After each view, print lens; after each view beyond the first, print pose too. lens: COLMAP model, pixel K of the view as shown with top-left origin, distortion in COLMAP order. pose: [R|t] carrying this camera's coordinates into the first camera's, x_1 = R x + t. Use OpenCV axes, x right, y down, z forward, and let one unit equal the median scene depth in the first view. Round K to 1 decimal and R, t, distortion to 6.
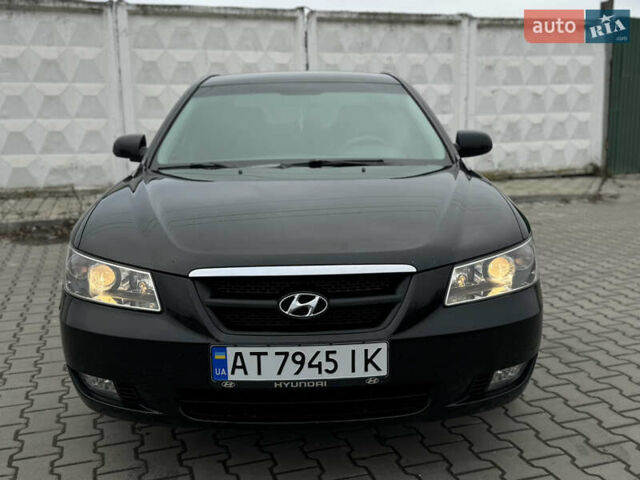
lens RADIAL K [[668.3, 0, 319.2], [0, 668.3, 243.5], [0, 0, 1]] dist [0.186107, -0.386670]
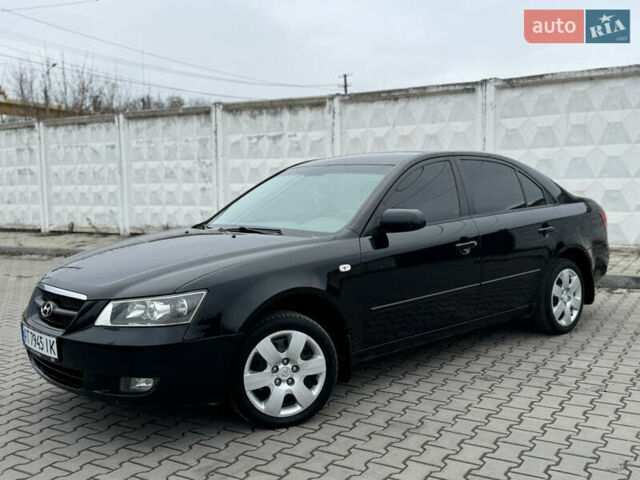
lens RADIAL K [[673.7, 0, 320.3], [0, 673.7, 240.4], [0, 0, 1]] dist [0.204333, -0.454939]
pose [[0.635555, 0.070498, -0.768830, 1.010292], [-0.129482, 0.991451, -0.016125, -0.083552], [0.761120, 0.109798, 0.639250, 0.214176]]
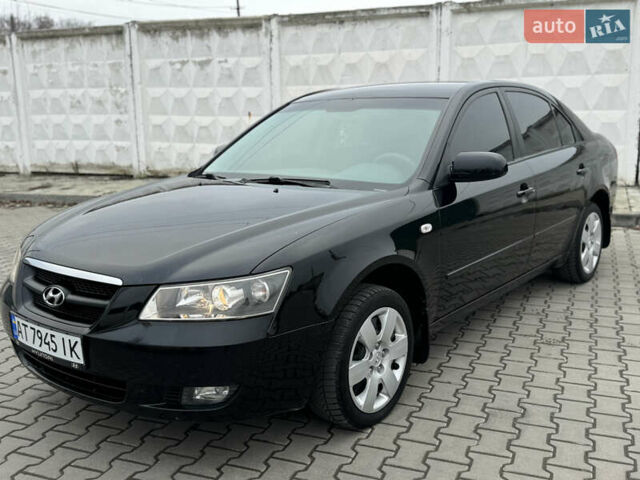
lens RADIAL K [[668.3, 0, 319.2], [0, 668.3, 243.5], [0, 0, 1]] dist [0.186107, -0.386670]
pose [[0.757635, 0.129254, -0.639752, 0.676061], [-0.110099, 0.991458, 0.069924, -0.089281], [0.643326, 0.017459, 0.765394, 0.180280]]
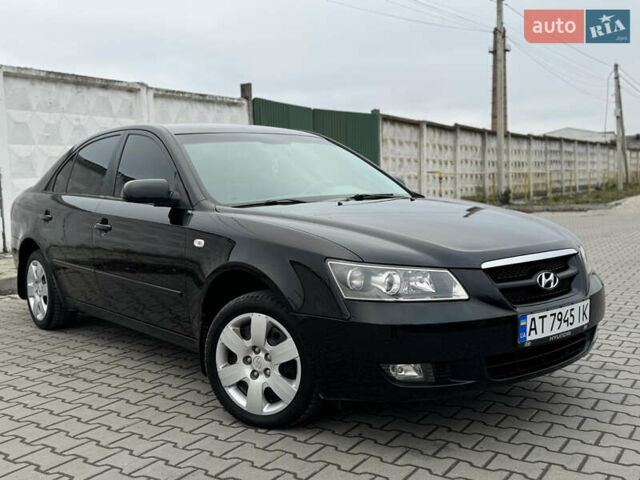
lens RADIAL K [[684.1, 0, 320.4], [0, 684.1, 241.0], [0, 0, 1]] dist [0.199378, -0.451495]
pose [[0.775732, -0.061896, 0.628020, -0.727628], [0.131302, 0.989230, -0.064689, 0.024359], [-0.617252, 0.132642, 0.775504, 0.092330]]
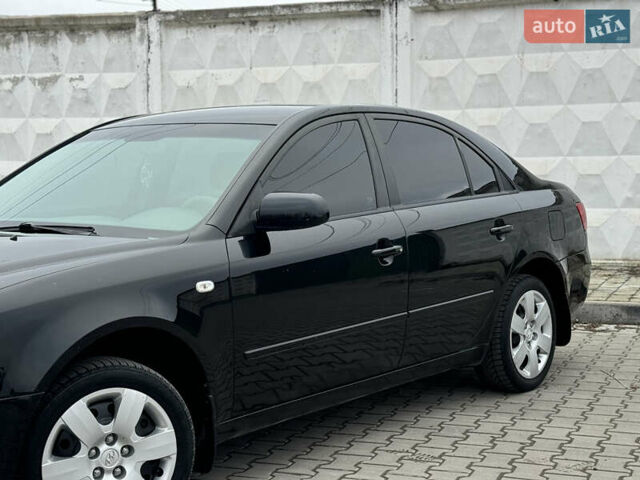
lens RADIAL K [[1158.1, 0, 317.1], [0, 1158.1, 240.1], [0, 0, 1]] dist [0.147459, -0.004607]
pose [[0.762655, 0.049727, -0.644891, 1.034651], [-0.115031, 0.991574, -0.059577, -0.053203], [0.636495, 0.119620, 0.761949, 0.127914]]
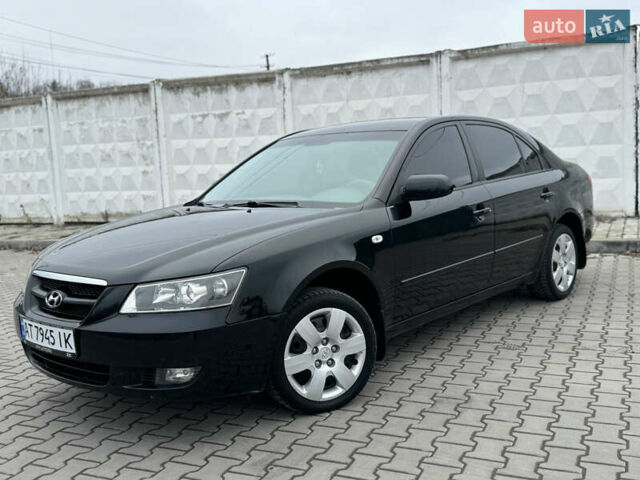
lens RADIAL K [[673.7, 0, 320.3], [0, 673.7, 240.4], [0, 0, 1]] dist [0.204333, -0.454939]
pose [[0.723795, 0.058832, -0.687502, 0.846608], [-0.085848, 0.996295, -0.005124, -0.048777], [0.684654, 0.062729, 0.726164, 0.148867]]
